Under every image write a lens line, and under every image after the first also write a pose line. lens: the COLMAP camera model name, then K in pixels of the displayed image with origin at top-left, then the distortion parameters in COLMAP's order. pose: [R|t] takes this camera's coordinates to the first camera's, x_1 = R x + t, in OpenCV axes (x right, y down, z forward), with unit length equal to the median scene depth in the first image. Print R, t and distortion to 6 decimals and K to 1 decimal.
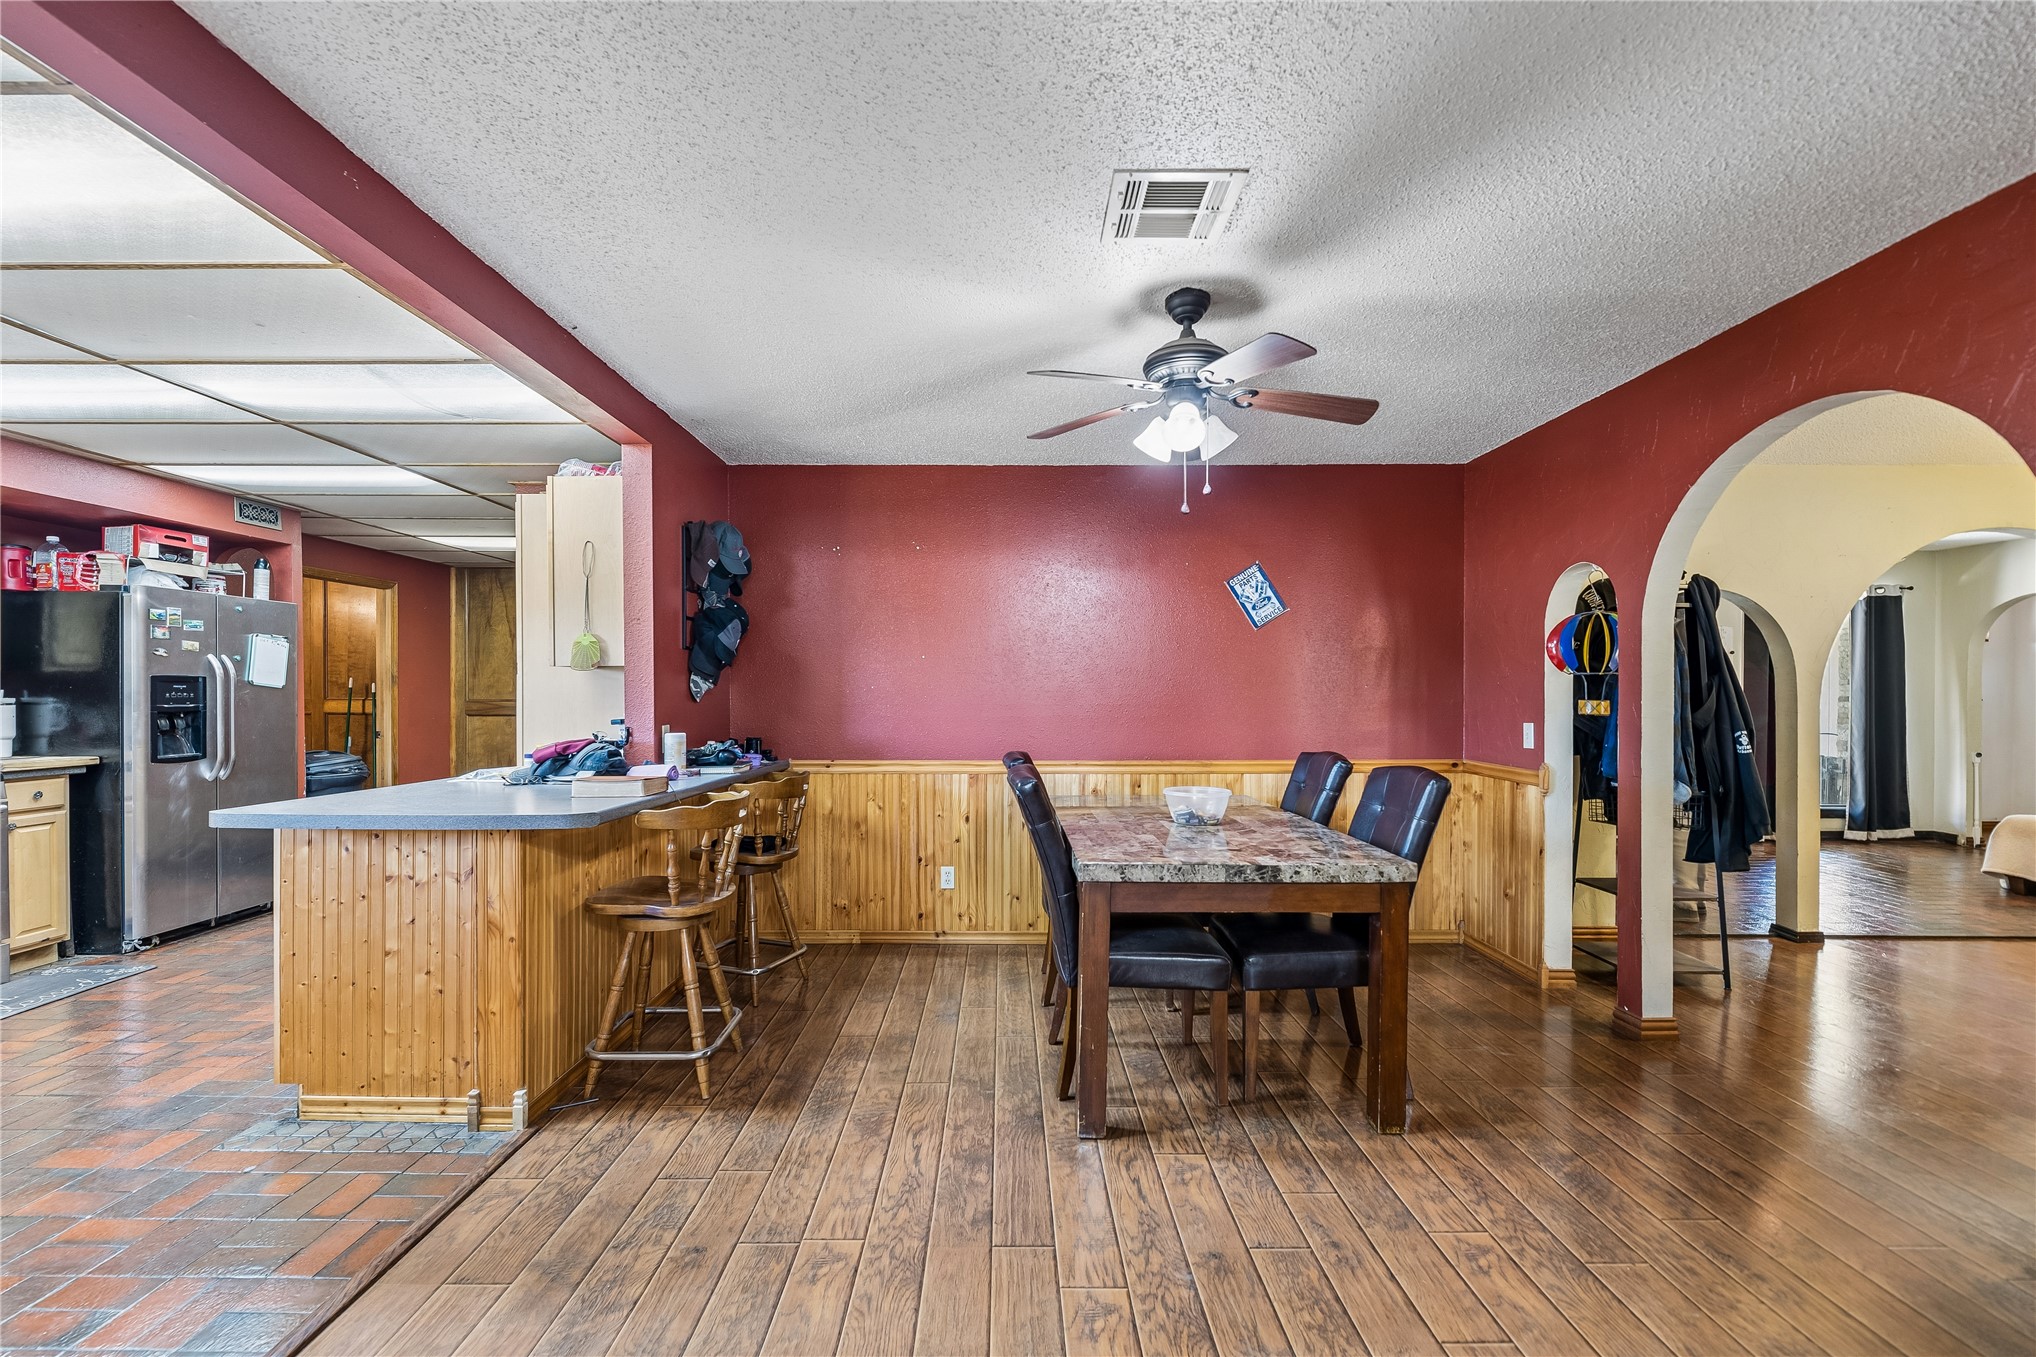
lens RADIAL K [[839.2, 0, 1008.6], [0, 839.2, 692.9], [0, 0, 1]] dist [-0.003125, 0.000324]
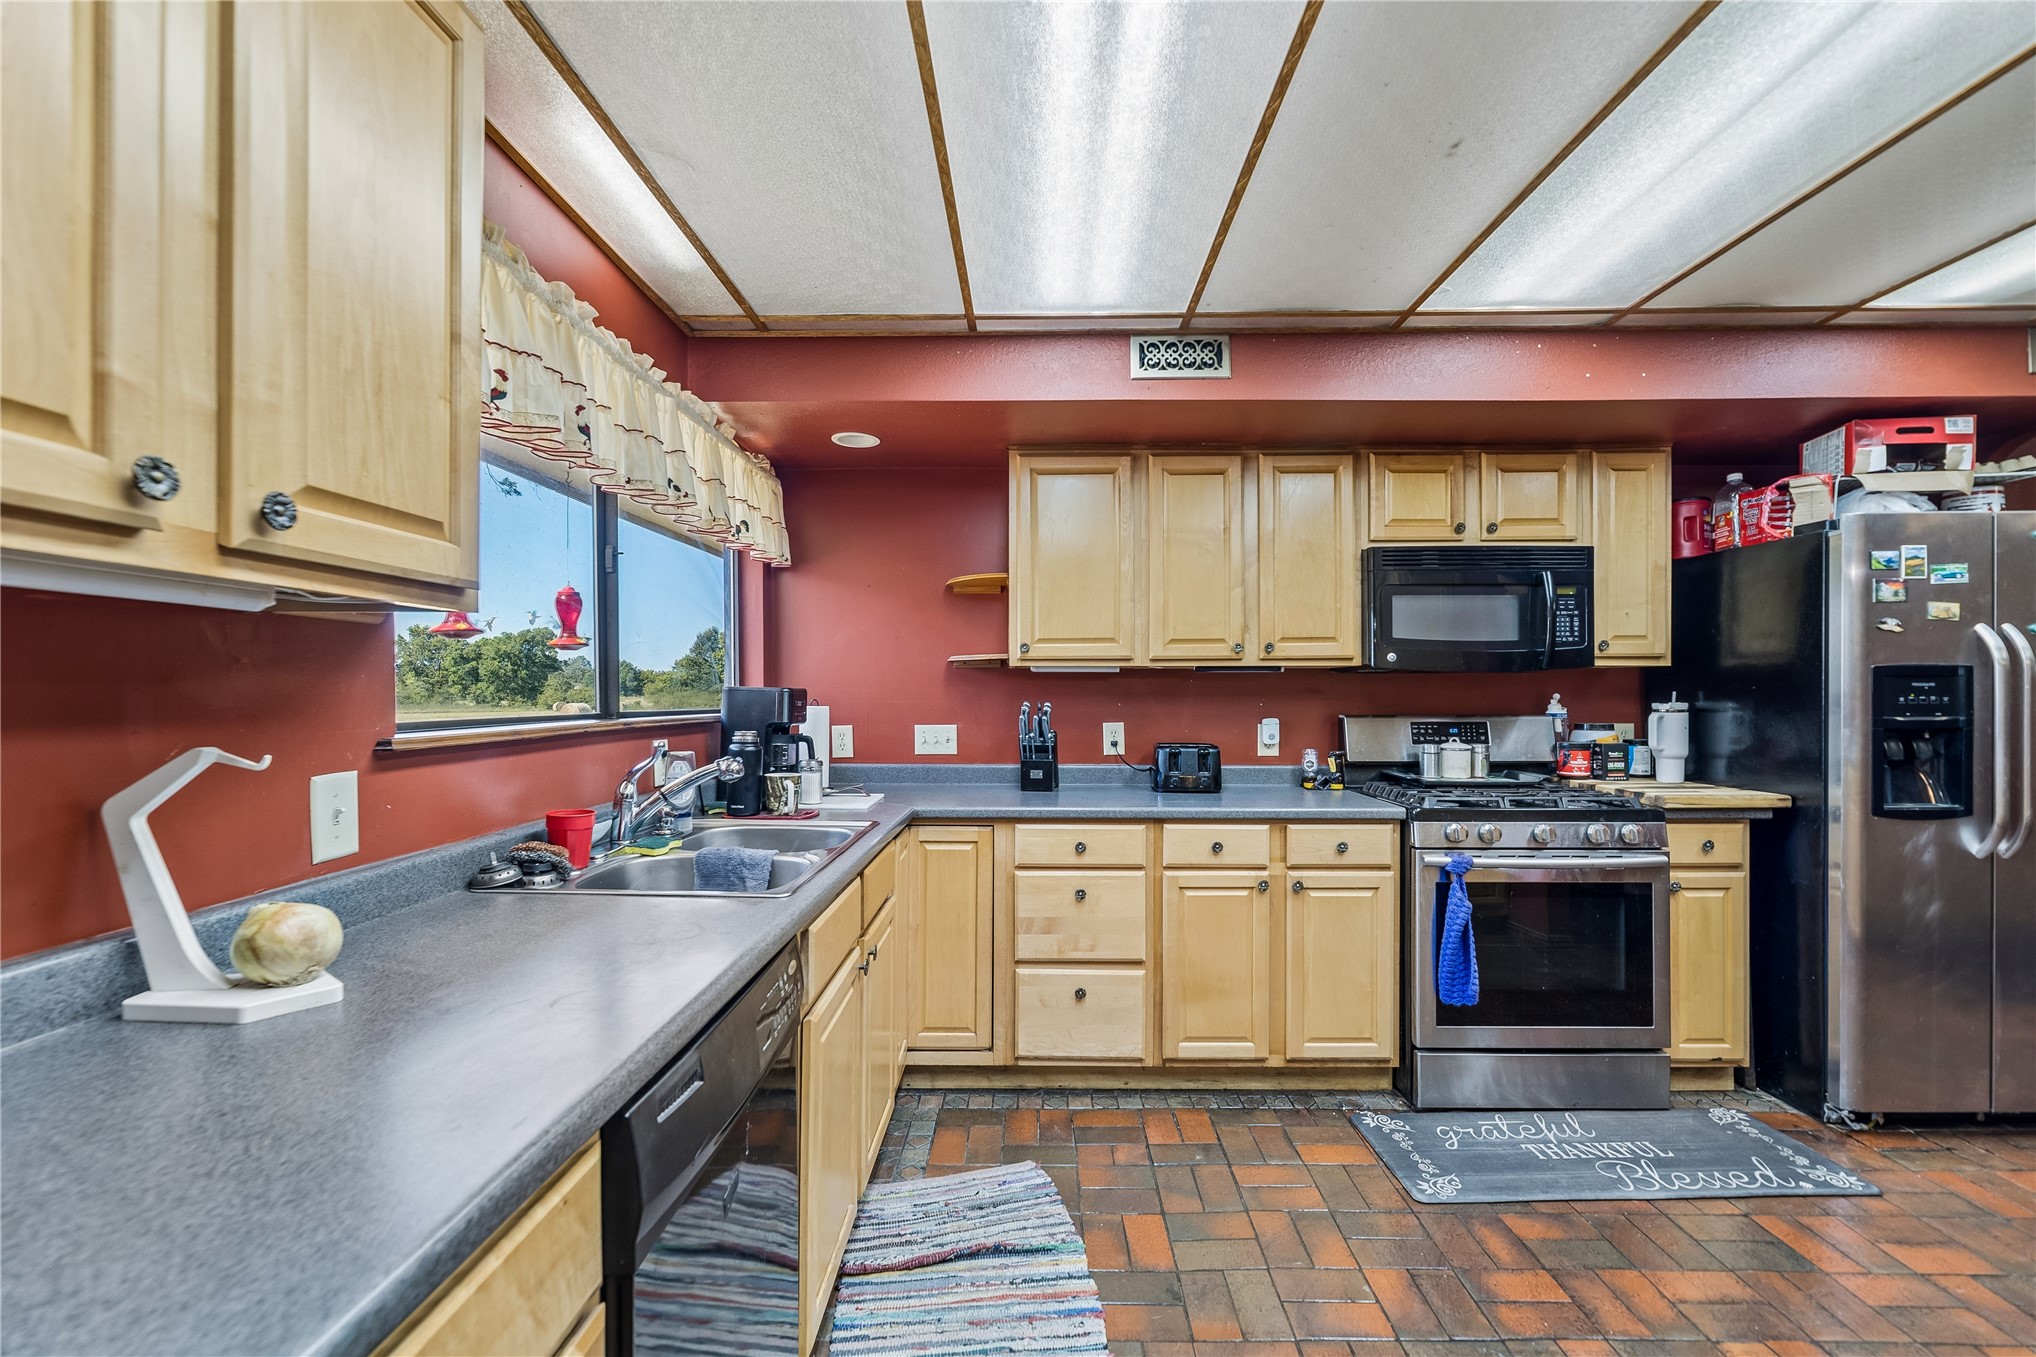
lens RADIAL K [[839.2, 0, 1036.0], [0, 839.2, 698.8], [0, 0, 1]] dist [-0.003125, 0.000324]
pose [[-0.003460, 0.002352, -0.999991, -0.433176], [-0.003491, 0.999991, 0.002364, 0.002789], [0.999988, 0.003499, -0.003452, 0.412284]]
